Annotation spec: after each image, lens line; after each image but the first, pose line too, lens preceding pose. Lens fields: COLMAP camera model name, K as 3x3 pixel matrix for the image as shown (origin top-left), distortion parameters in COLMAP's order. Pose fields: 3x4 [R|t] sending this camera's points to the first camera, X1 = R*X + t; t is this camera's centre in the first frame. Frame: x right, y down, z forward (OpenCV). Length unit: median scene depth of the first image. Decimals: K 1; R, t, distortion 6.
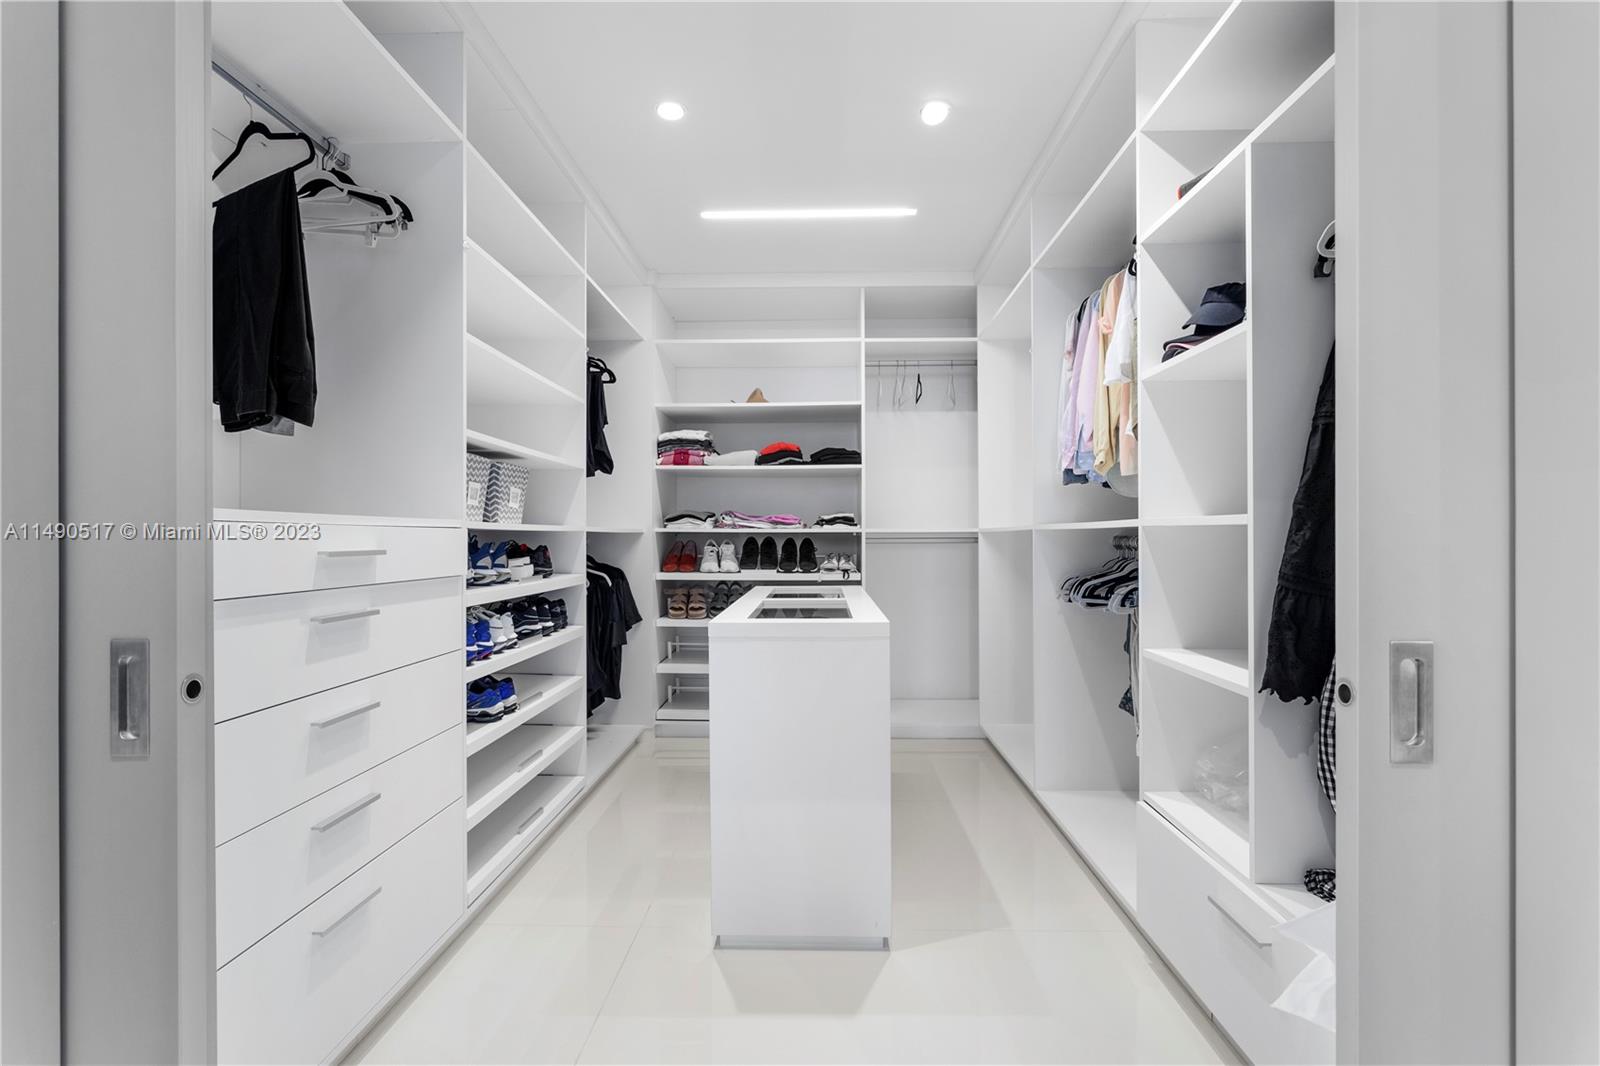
lens RADIAL K [[804.7, 0, 800.3], [0, 804.7, 528.1], [0, 0, 1]] dist [0.002391, 0.001619]
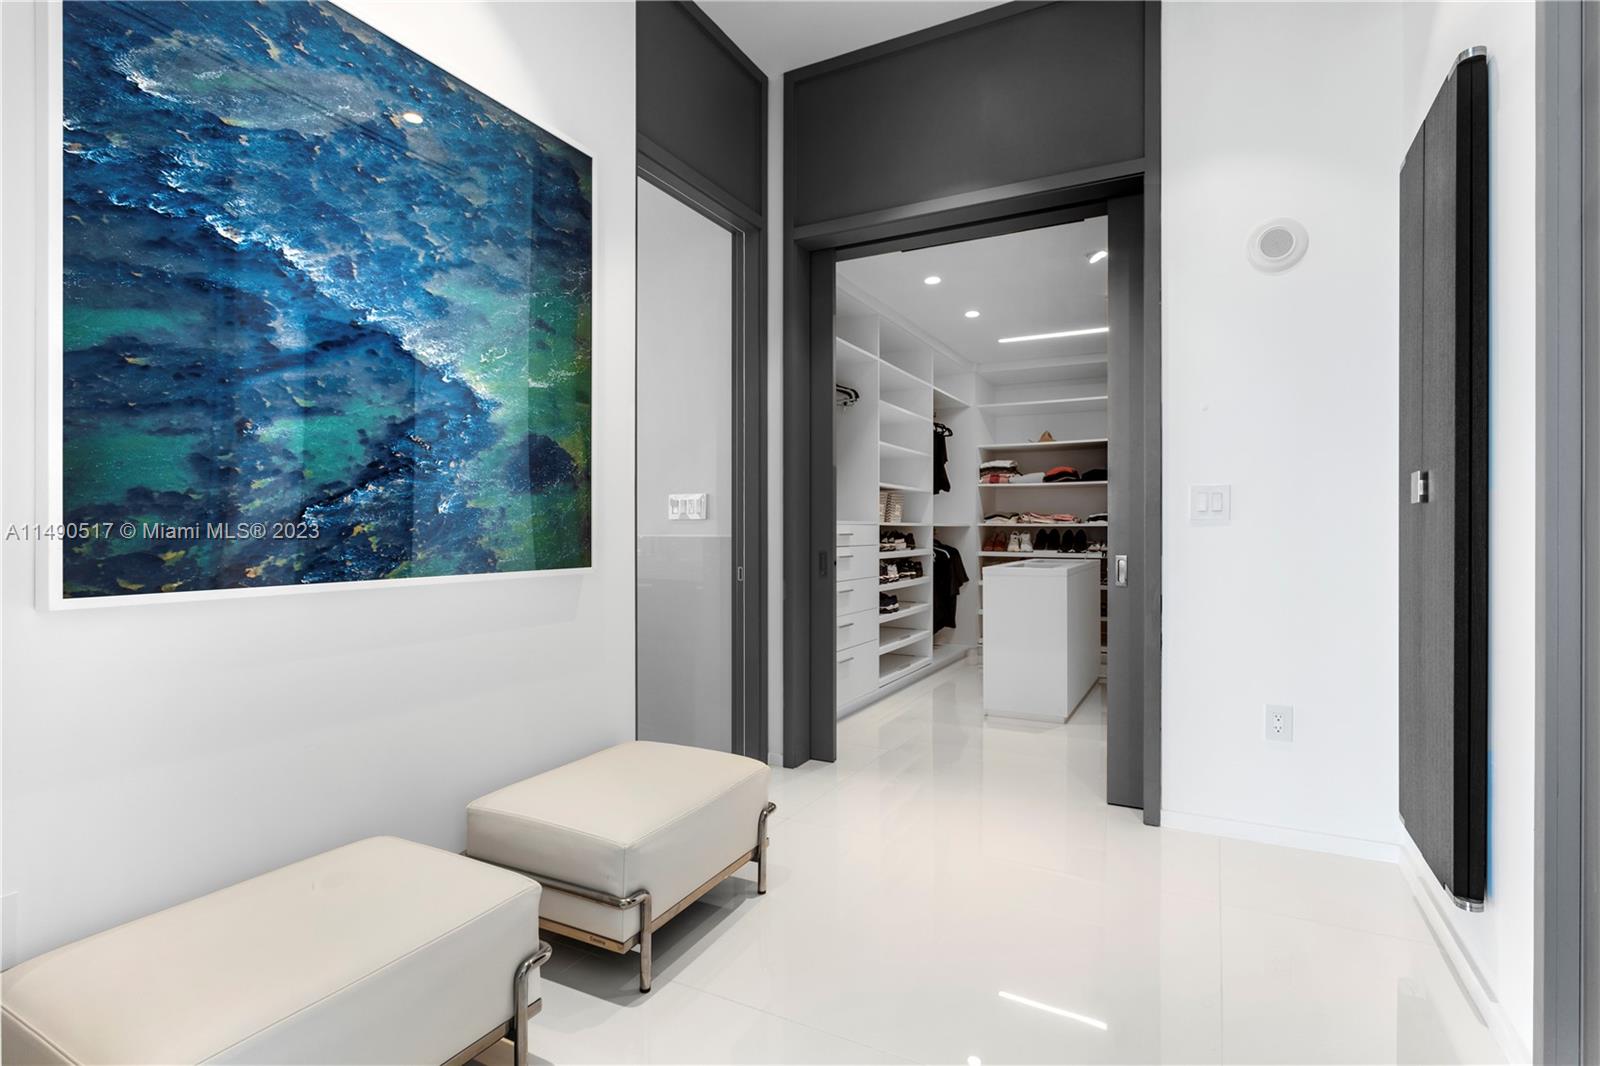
lens RADIAL K [[804.7, 0, 800.3], [0, 804.7, 528.1], [0, 0, 1]] dist [0.002391, 0.001619]
pose [[0.903549, 0.002313, -0.428479, 0.191422], [0.002114, 0.999949, 0.009858, -0.007338], [0.428480, -0.009813, 0.903498, -0.611469]]
